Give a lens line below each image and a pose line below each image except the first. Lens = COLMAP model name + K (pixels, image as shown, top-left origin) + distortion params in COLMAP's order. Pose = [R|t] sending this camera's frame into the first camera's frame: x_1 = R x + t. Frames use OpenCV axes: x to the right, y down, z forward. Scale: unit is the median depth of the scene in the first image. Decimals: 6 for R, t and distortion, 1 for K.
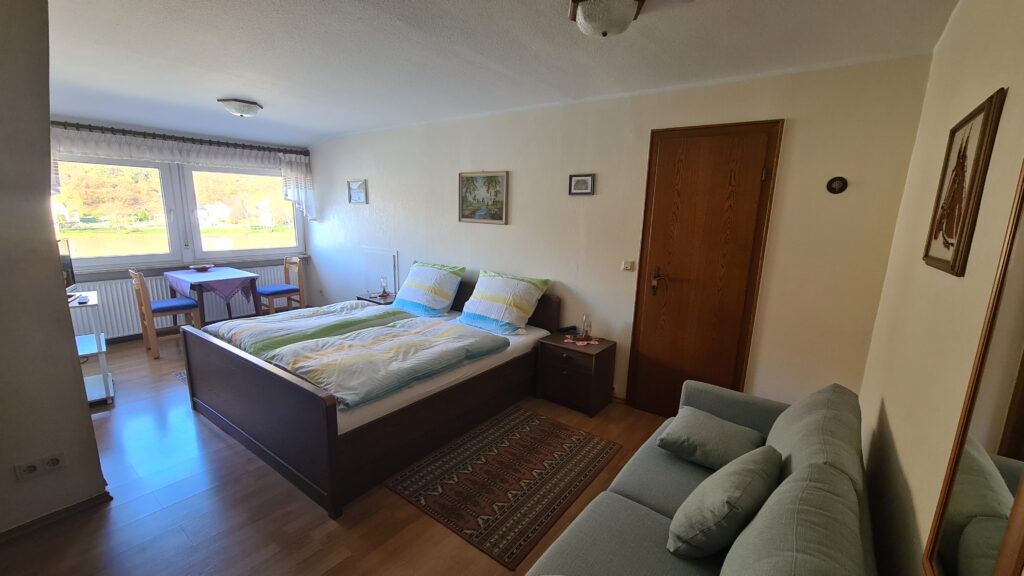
lens RADIAL K [[426.5, 0, 515.8], [0, 426.5, 295.4], [0, 0, 1]] dist [-0.000215, 0.000037]
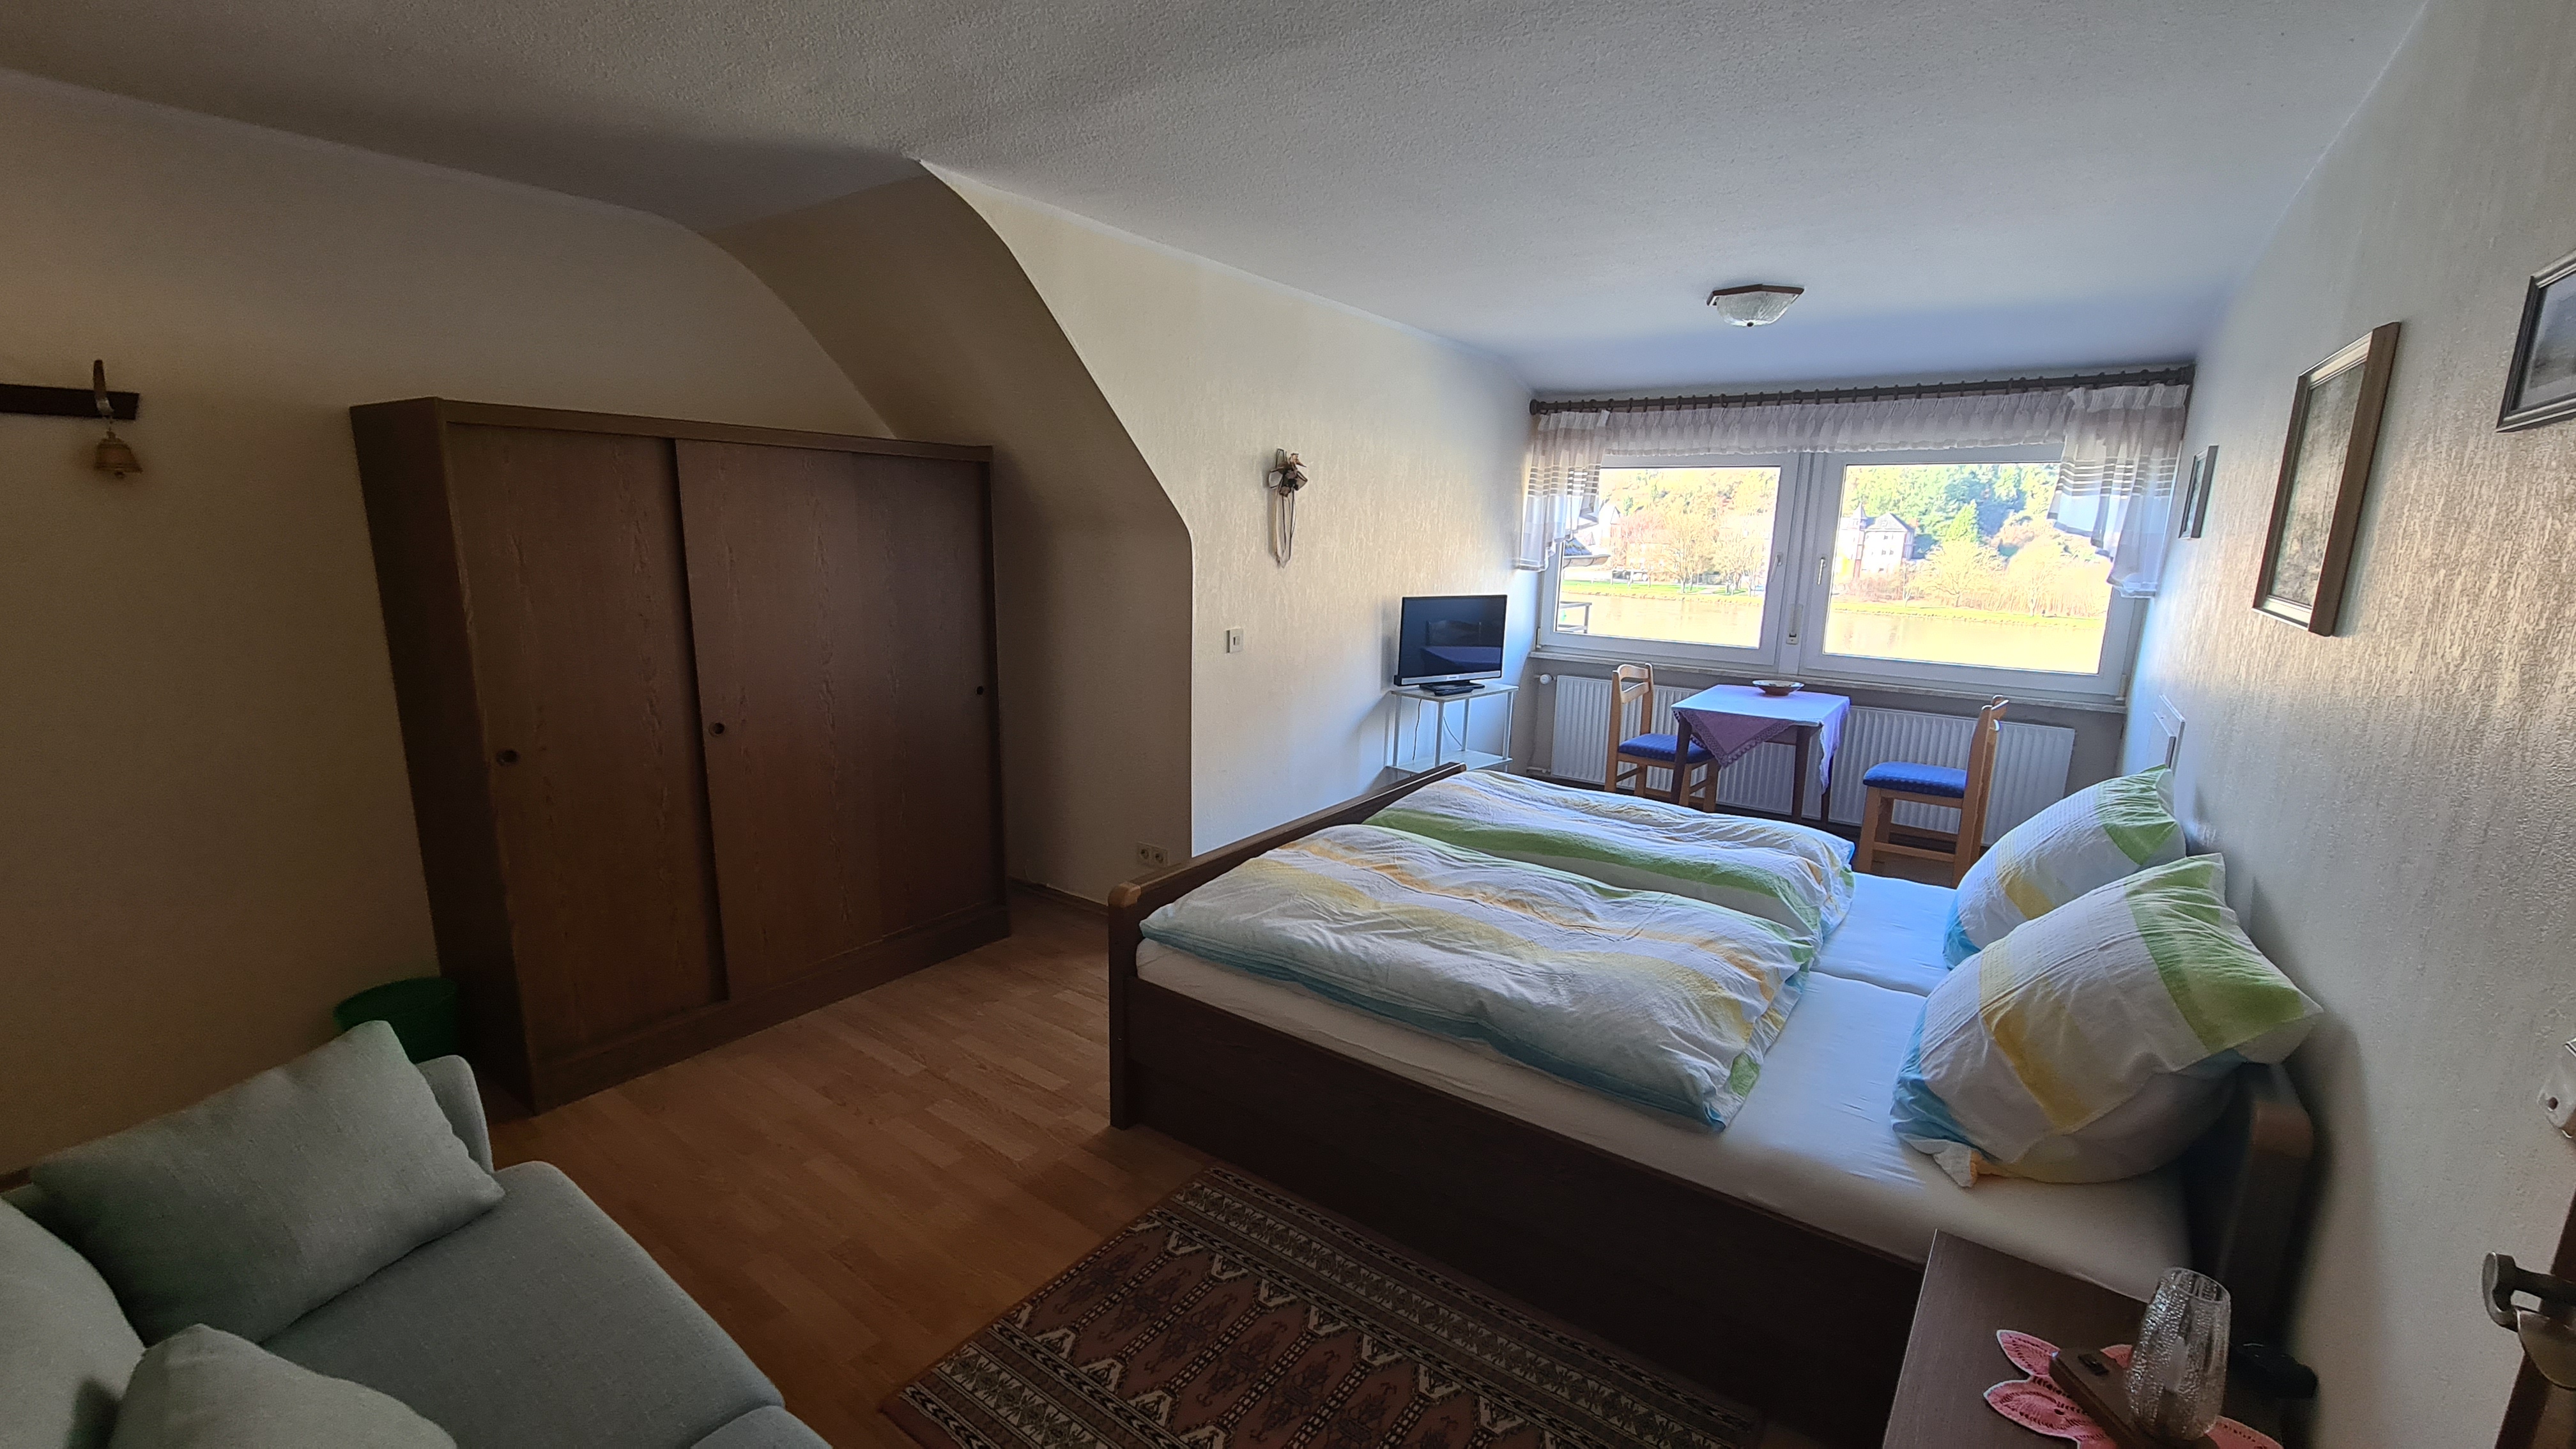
lens RADIAL K [[1073.0, 0, 1297.4], [0, 1073.0, 743.1], [0, 0, 1]] dist [-0.000215, 0.000037]
pose [[-0.008321, 0.174057, -0.984700, 0.442350], [-0.217900, 0.960755, 0.171666, -0.111642], [0.975936, 0.215994, 0.029932, 0.610889]]
